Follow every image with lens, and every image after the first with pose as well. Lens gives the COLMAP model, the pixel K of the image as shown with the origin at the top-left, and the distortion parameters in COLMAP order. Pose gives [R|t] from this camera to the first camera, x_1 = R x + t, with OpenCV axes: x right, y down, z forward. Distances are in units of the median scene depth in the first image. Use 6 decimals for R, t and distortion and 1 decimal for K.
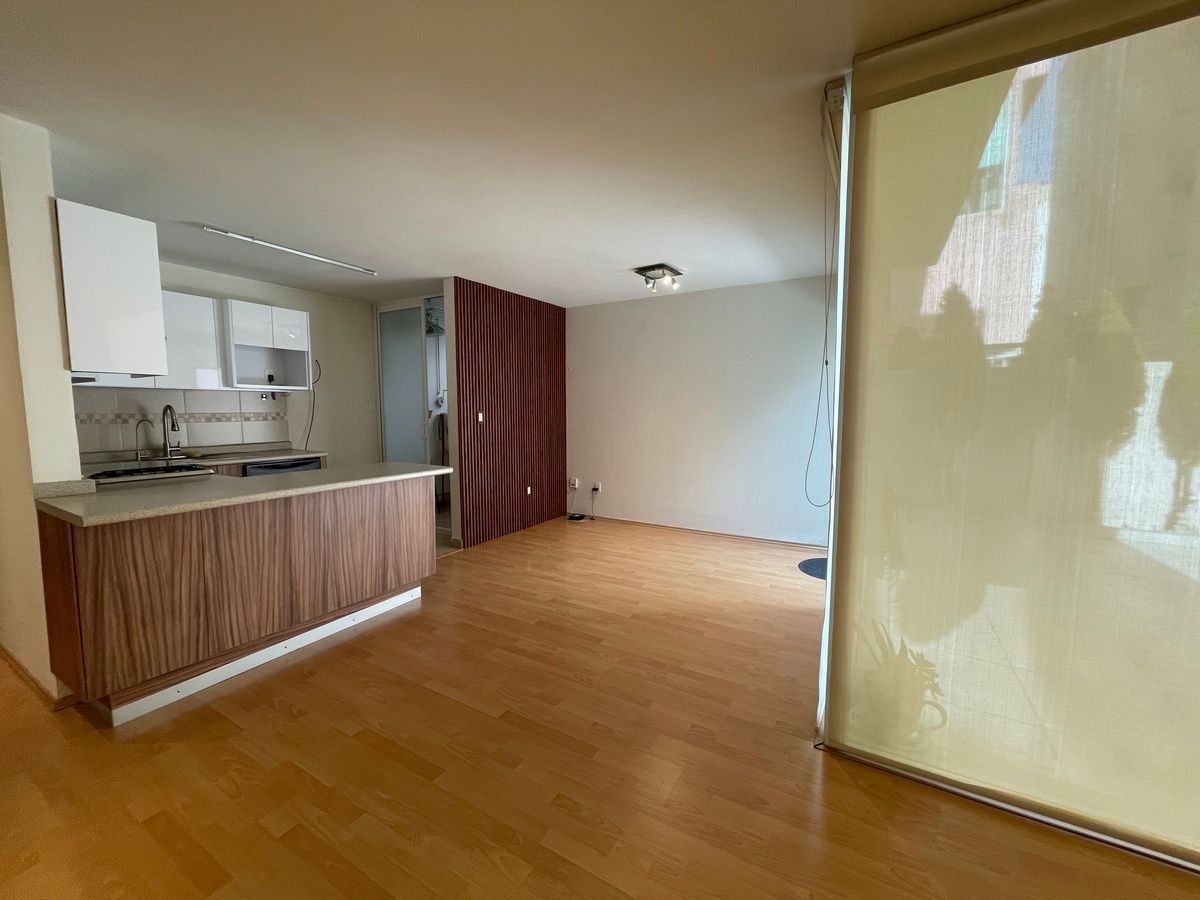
lens RADIAL K [[483.4, 0, 605.4], [0, 483.4, 448.3], [0, 0, 1]] dist [-0.001636, 0.000015]
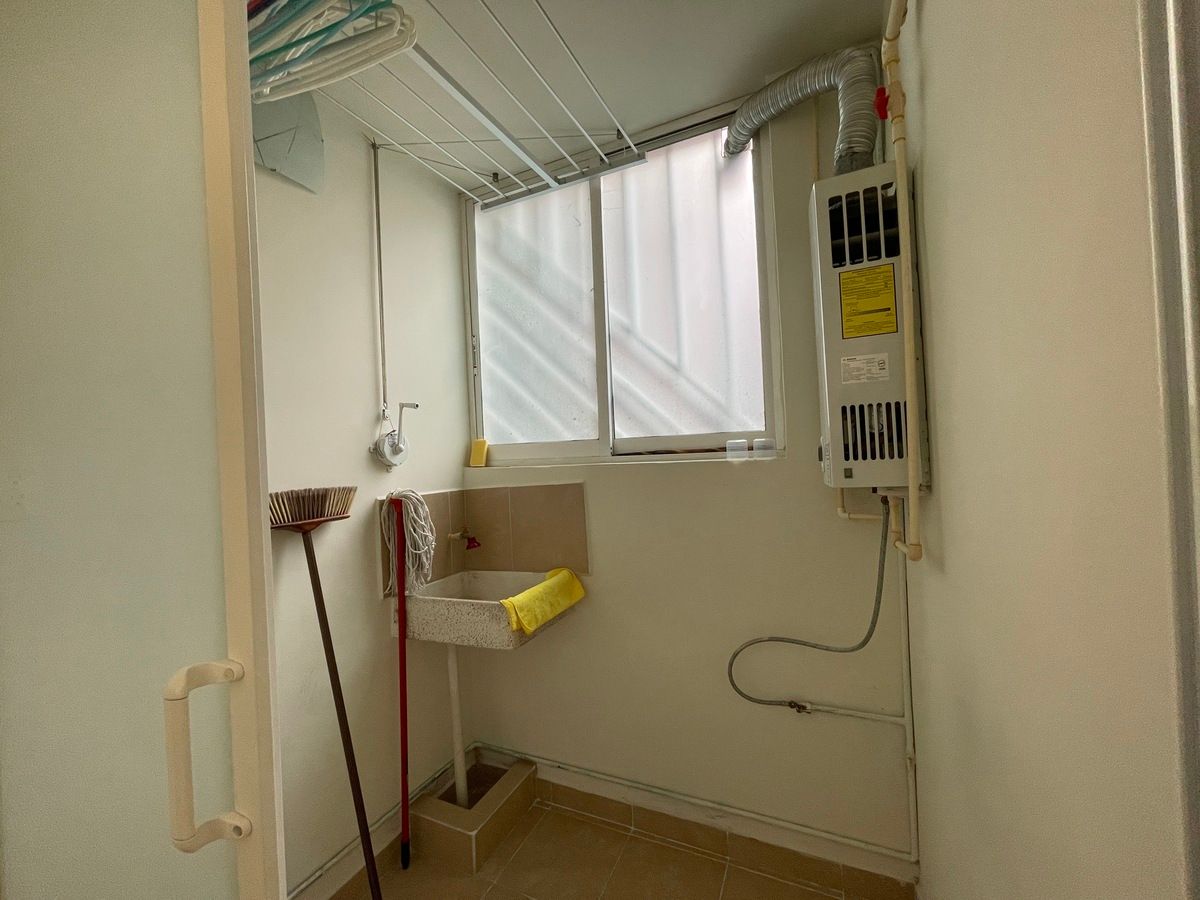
lens RADIAL K [[483.4, 0, 600.4], [0, 483.4, 449.1], [0, 0, 1]] dist [-0.001636, 0.000015]
pose [[0.995881, -0.043801, 0.079393, -0.248108], [0.051220, 0.994258, -0.093952, -0.065791], [-0.074822, 0.097632, 0.992406, 0.730865]]
